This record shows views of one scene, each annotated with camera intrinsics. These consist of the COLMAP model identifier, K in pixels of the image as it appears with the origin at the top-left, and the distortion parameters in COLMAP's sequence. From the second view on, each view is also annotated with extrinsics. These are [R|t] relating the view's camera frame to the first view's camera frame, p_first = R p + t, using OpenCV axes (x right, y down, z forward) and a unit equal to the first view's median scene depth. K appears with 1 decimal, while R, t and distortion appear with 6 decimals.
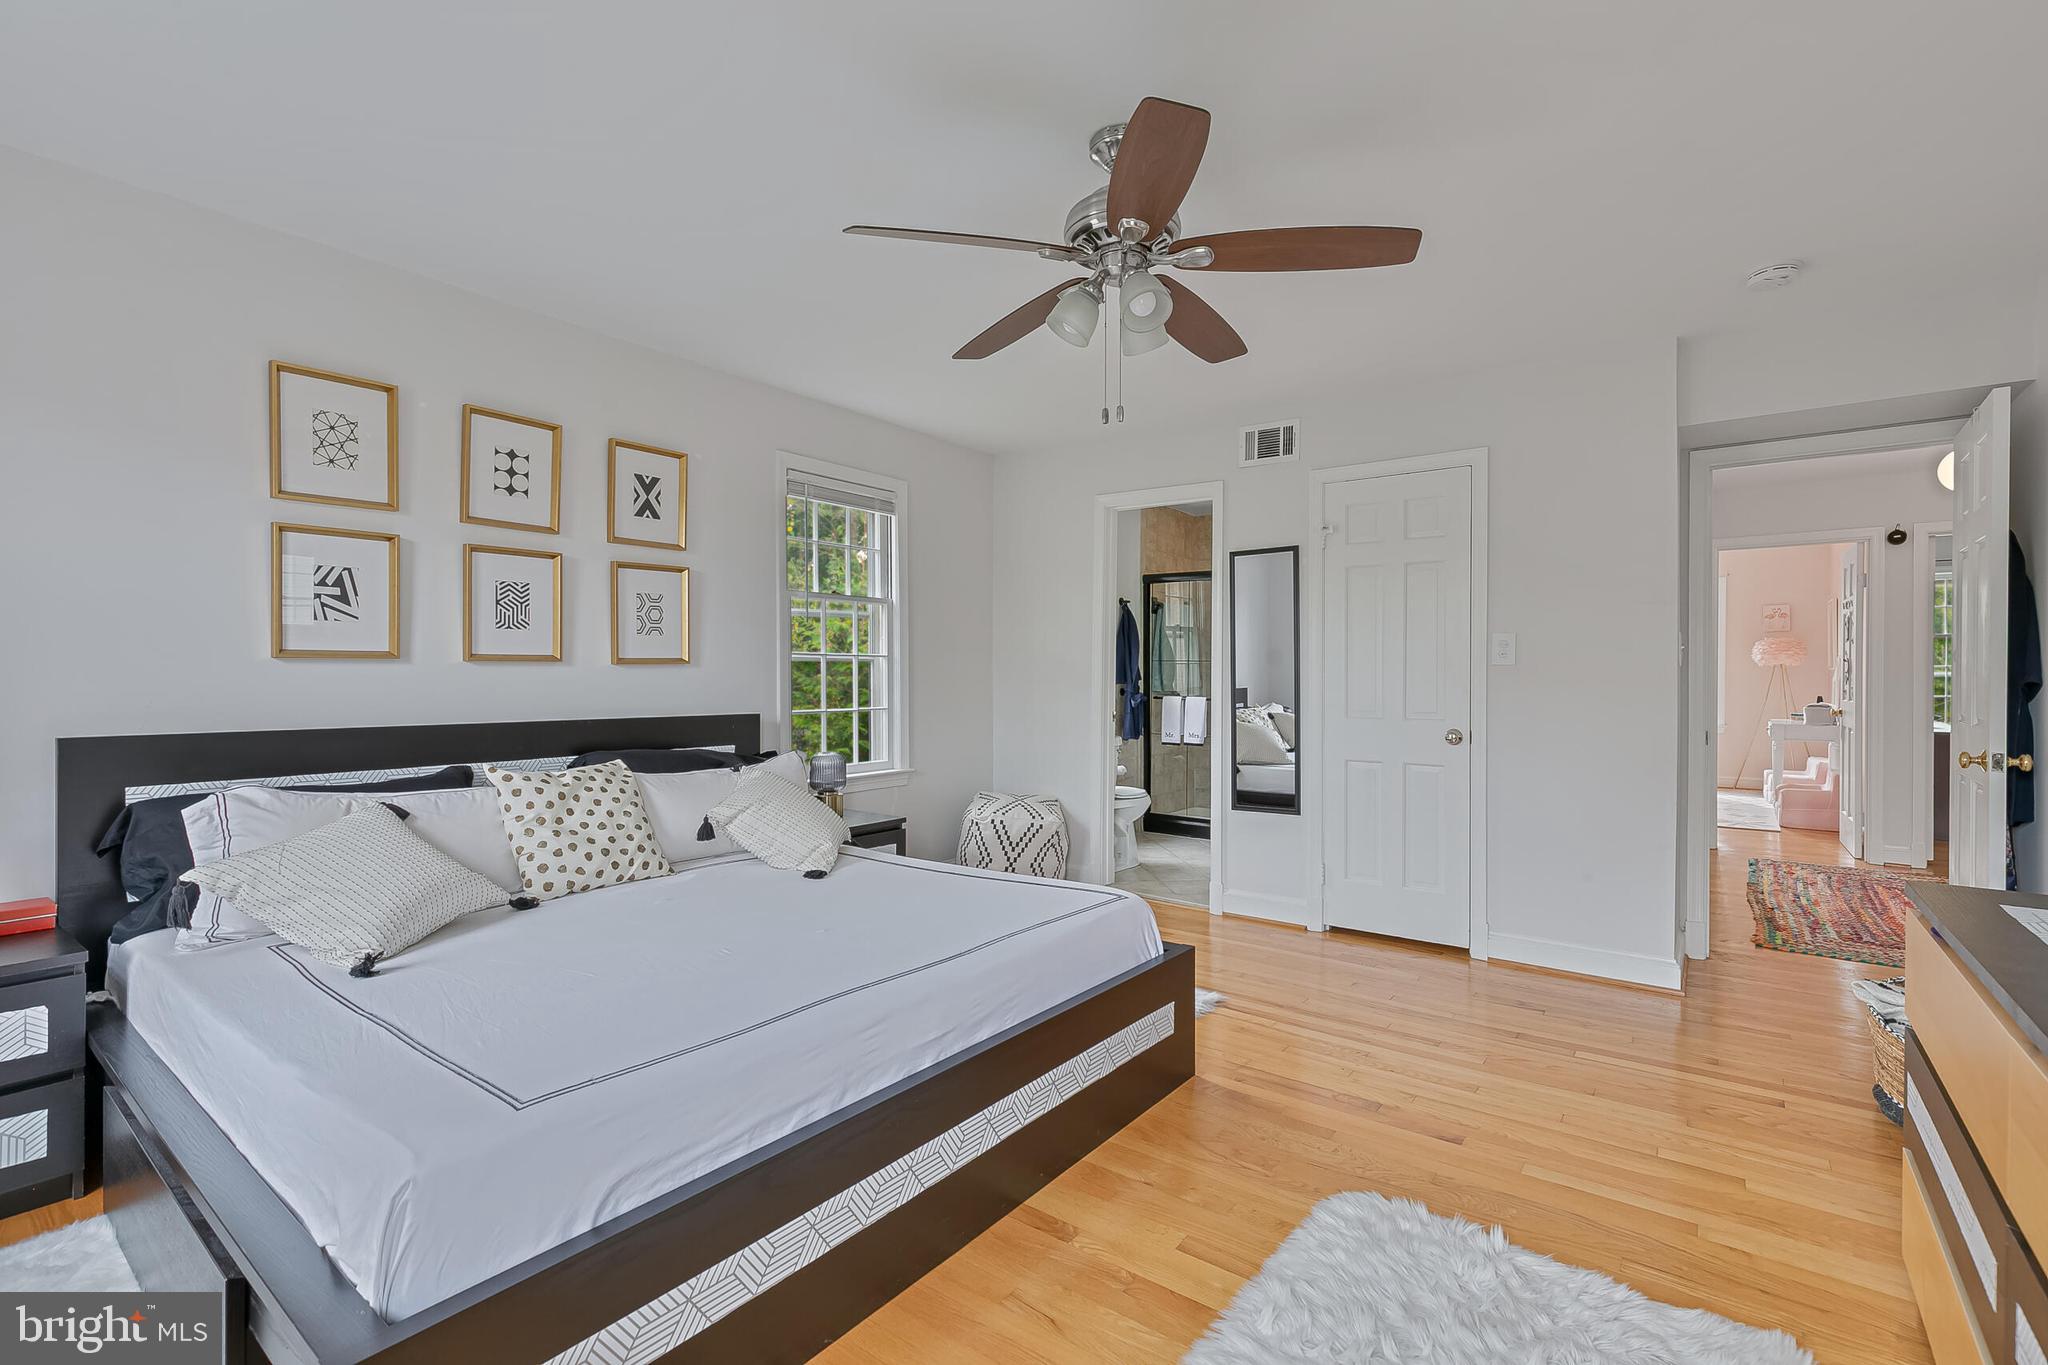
lens RADIAL K [[926.7, 0, 1021.1], [0, 926.7, 685.5], [0, 0, 1]] dist [0.006148, -0.001086]
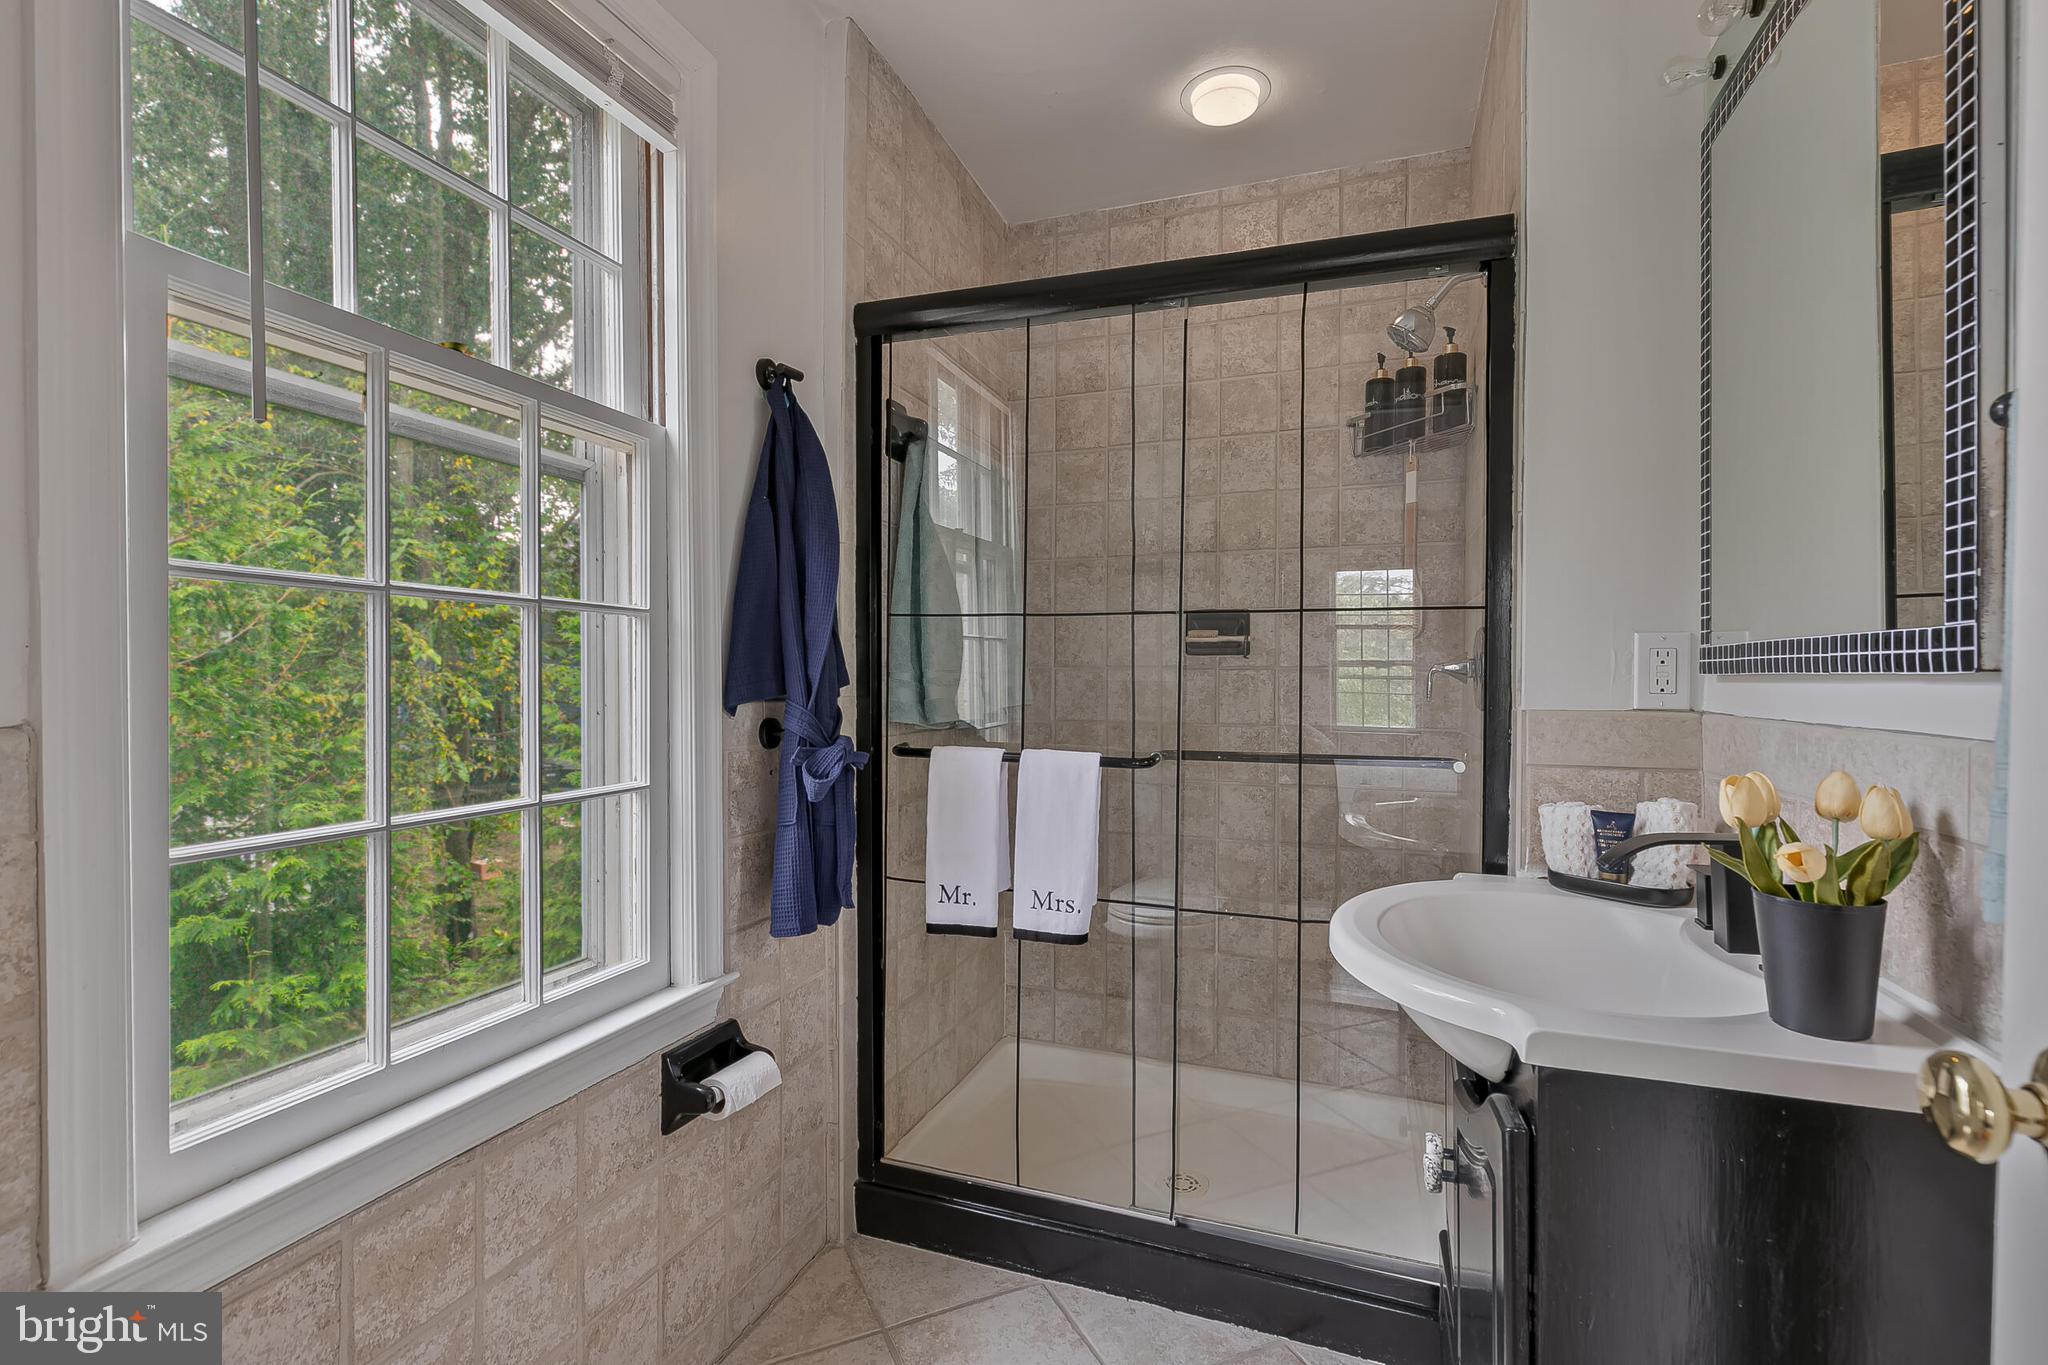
lens RADIAL K [[926.7, 0, 1028.5], [0, 926.7, 678.4], [0, 0, 1]] dist [0.006148, -0.001086]
pose [[0.955183, 0.000916, 0.296013, 0.101252], [-0.002478, 0.999985, 0.004902, -0.009216], [-0.296004, -0.005416, 0.955171, 0.738501]]
